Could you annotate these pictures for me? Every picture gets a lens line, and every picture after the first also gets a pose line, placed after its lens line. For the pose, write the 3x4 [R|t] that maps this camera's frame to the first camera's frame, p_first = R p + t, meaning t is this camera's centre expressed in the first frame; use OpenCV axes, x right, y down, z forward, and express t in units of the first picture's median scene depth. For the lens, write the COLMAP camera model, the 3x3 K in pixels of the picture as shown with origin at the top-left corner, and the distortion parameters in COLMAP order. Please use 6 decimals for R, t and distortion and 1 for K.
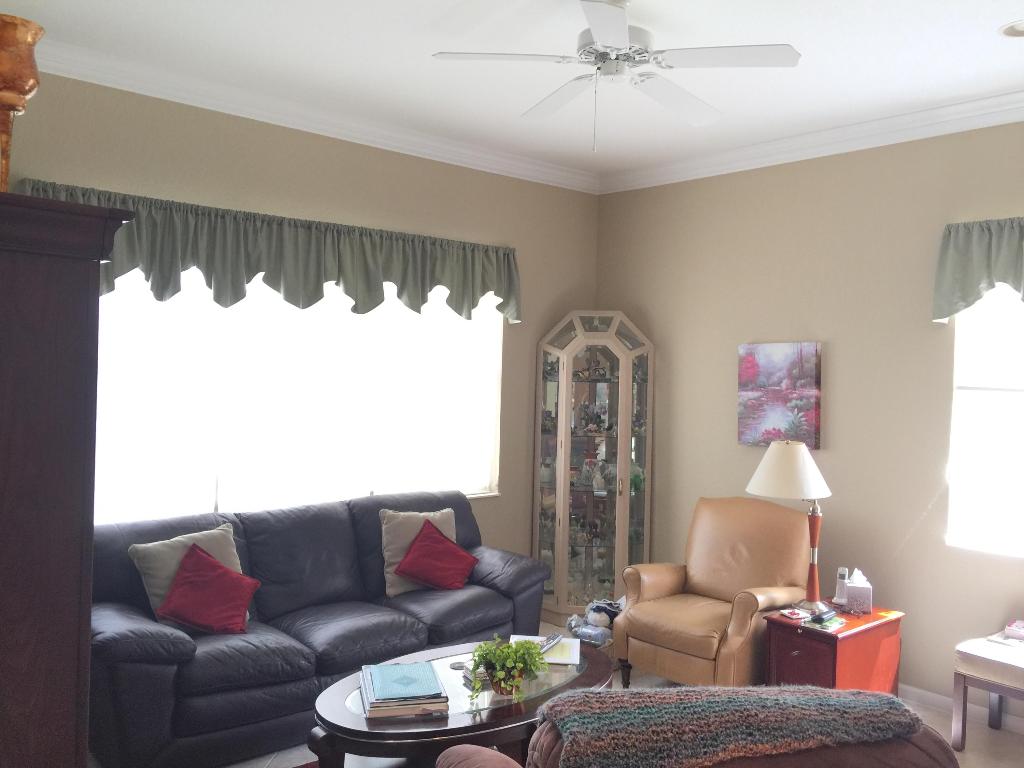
lens RADIAL K [[873.4, 0, 512.7], [0, 873.4, 379.7], [0, 0, 1]] dist [0.080336, -0.096404]
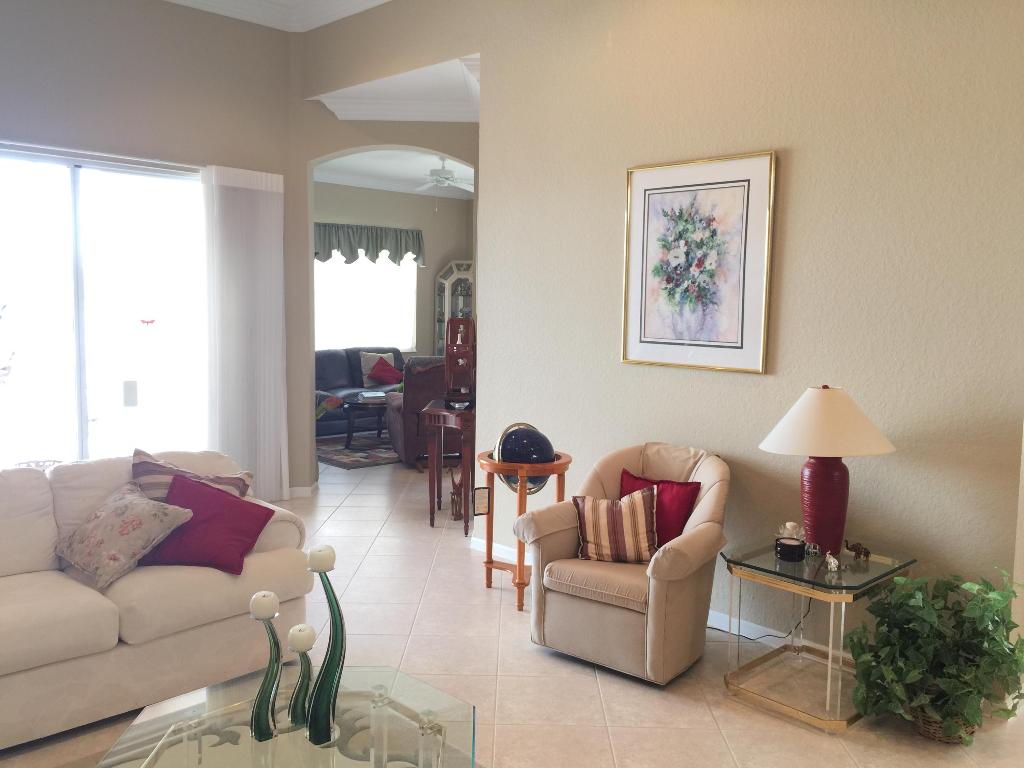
lens RADIAL K [[873.4, 0, 512.7], [0, 873.4, 379.7], [0, 0, 1]] dist [0.080336, -0.096404]
pose [[0.998786, -0.012996, 0.047514, 0.126890], [0.009339, 0.997034, 0.076388, 0.048738], [-0.048366, -0.075852, 0.995945, -1.204738]]
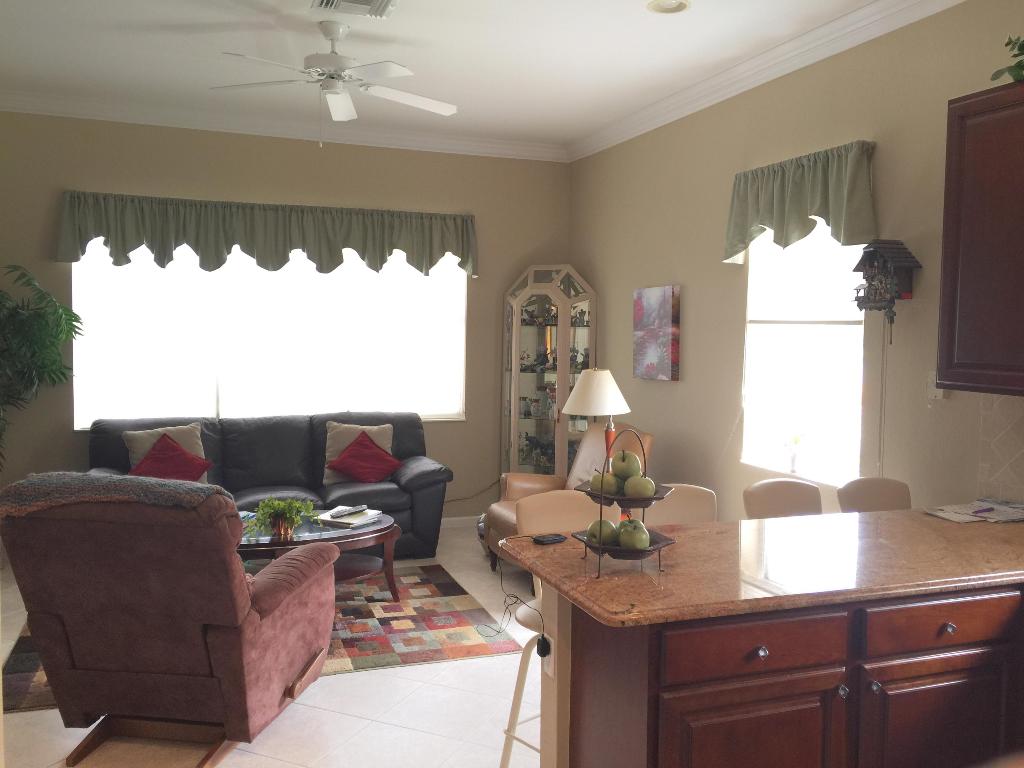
lens RADIAL K [[873.4, 0, 512.7], [0, 873.4, 379.7], [0, 0, 1]] dist [0.080336, -0.096404]
pose [[0.933780, 0.009263, -0.357728, 0.545923], [0.004334, 0.999299, 0.037190, 0.034931], [0.357822, -0.036277, 0.933085, -0.123152]]
